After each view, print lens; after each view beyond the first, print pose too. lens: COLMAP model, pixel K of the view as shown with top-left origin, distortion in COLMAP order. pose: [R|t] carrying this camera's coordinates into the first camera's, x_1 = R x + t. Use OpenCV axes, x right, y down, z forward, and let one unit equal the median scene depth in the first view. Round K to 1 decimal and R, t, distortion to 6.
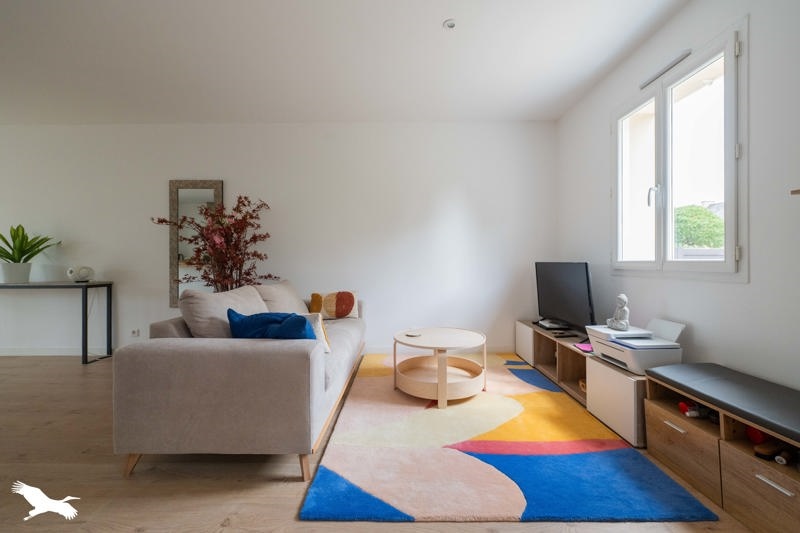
lens RADIAL K [[344.0, 0, 399.6], [0, 344.0, 265.4], [0, 0, 1]] dist [-0.001976, -0.000343]
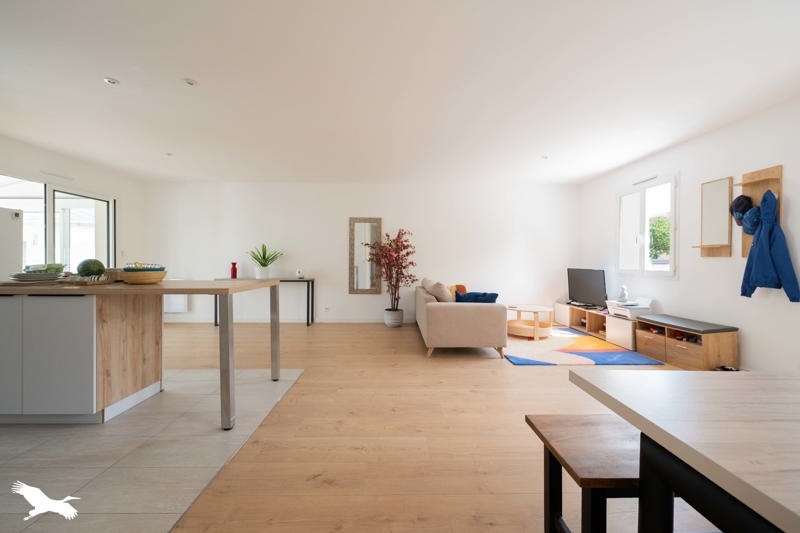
lens RADIAL K [[318.8, 0, 399.8], [0, 318.8, 266.2], [0, 0, 1]] dist [0.000256, -0.000081]
pose [[0.999781, 0.008996, 0.018921, -0.765870], [-0.008986, 0.999959, -0.000611, -0.021921], [-0.018926, 0.000441, 0.999821, -0.930800]]
